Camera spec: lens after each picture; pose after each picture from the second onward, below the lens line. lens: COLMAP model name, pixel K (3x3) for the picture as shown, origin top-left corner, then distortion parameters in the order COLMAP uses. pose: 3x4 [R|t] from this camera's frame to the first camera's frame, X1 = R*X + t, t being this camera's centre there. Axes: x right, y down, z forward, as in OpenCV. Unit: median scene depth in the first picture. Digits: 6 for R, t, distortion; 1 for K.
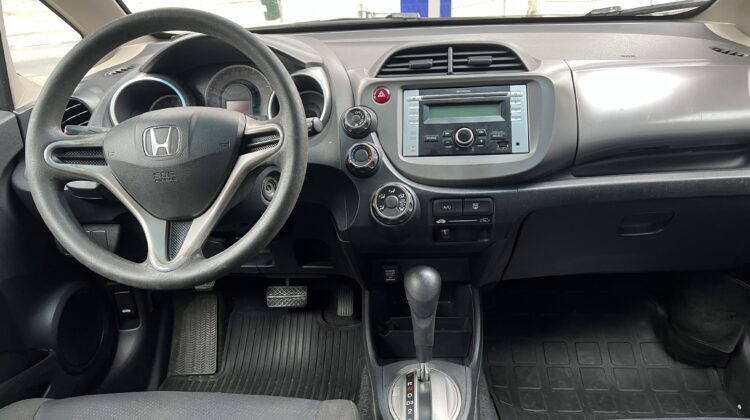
lens RADIAL K [[558.1, 0, 373.5], [0, 558.1, 210.7], [0, 0, 1]] dist [0.006557, 0.001034]
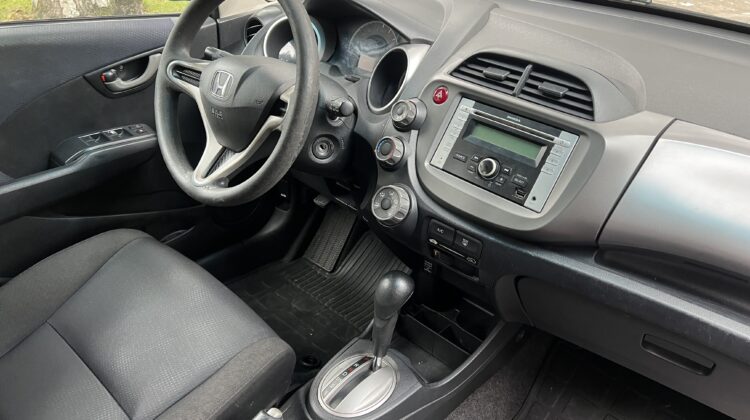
lens RADIAL K [[558.1, 0, 373.5], [0, 558.1, 210.7], [0, 0, 1]] dist [0.006557, 0.001034]
pose [[0.766975, 0.400970, -0.500972, 0.497397], [-0.311467, 0.915215, 0.255676, -0.240615], [0.561016, -0.040060, 0.826835, 0.140779]]
